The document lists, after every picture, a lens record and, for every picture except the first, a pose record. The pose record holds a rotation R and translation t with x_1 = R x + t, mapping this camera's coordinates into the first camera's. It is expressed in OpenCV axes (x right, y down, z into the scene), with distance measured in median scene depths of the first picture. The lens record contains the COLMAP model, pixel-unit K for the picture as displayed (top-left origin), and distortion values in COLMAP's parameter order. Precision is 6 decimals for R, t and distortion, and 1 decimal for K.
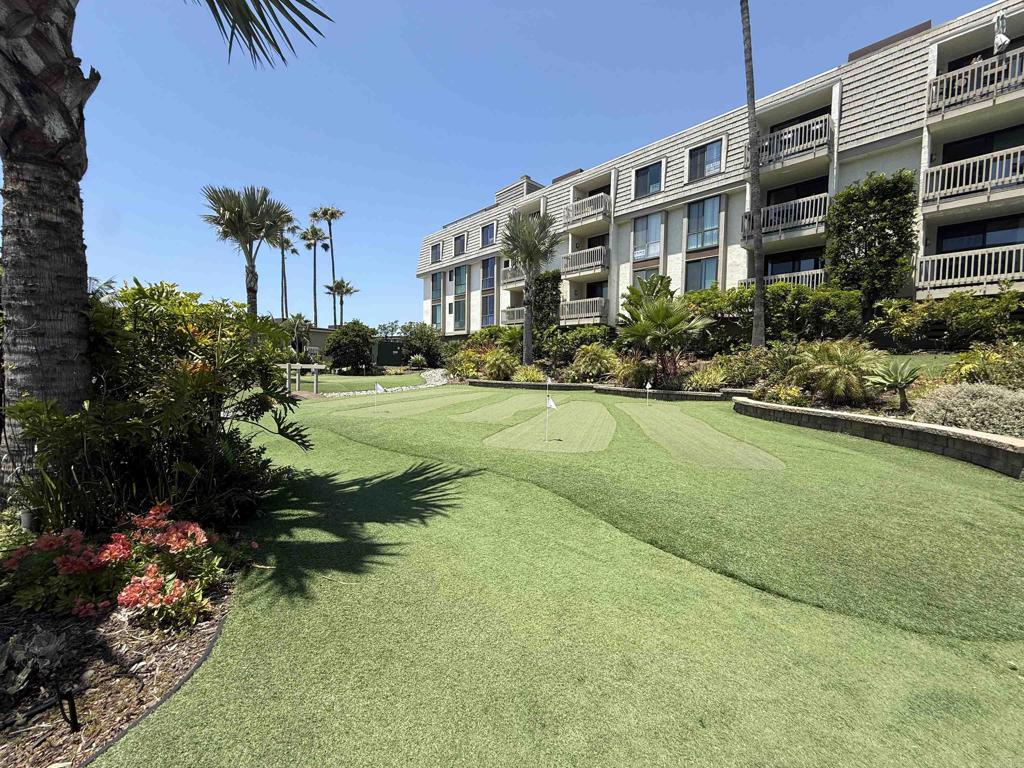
lens RADIAL K [[401.9, 0, 512.0], [0, 401.9, 384.0], [0, 0, 1]] dist [-0.001947, -0.000211]
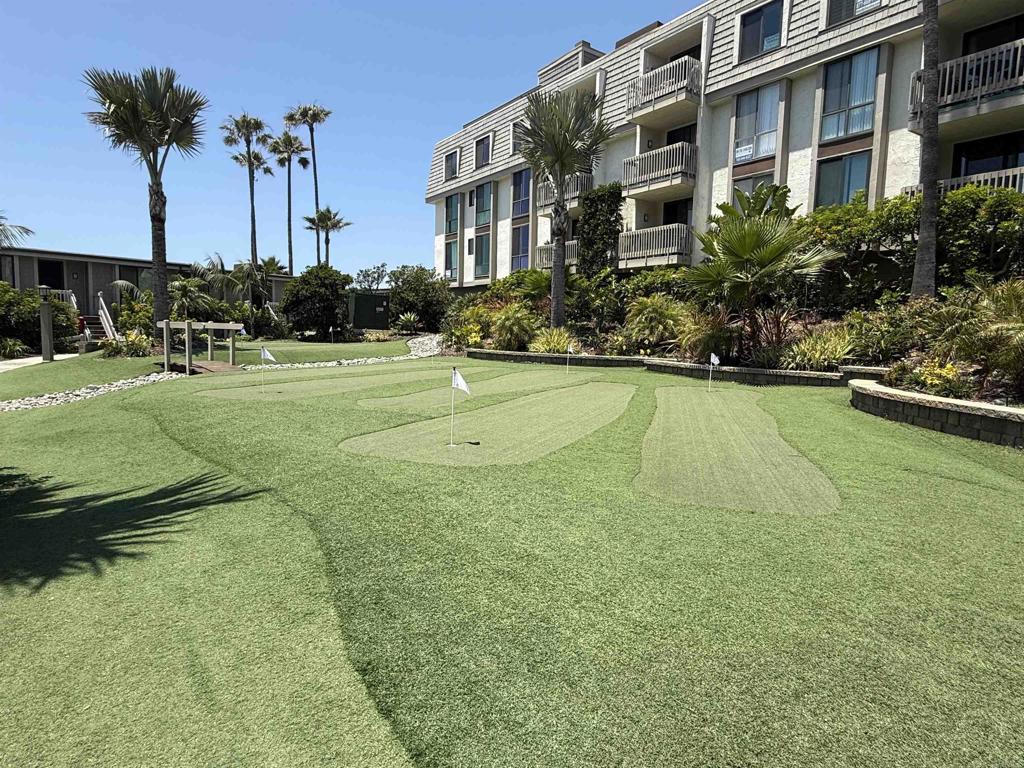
lens RADIAL K [[572.3, 0, 512.0], [0, 572.3, 384.0], [0, 0, 1]] dist [-0.000660, 0.000523]
pose [[0.991301, 0.019195, -0.130210, 0.088733], [-0.013577, 0.998944, 0.043897, 0.004524], [0.130915, -0.041747, 0.990514, 0.055655]]
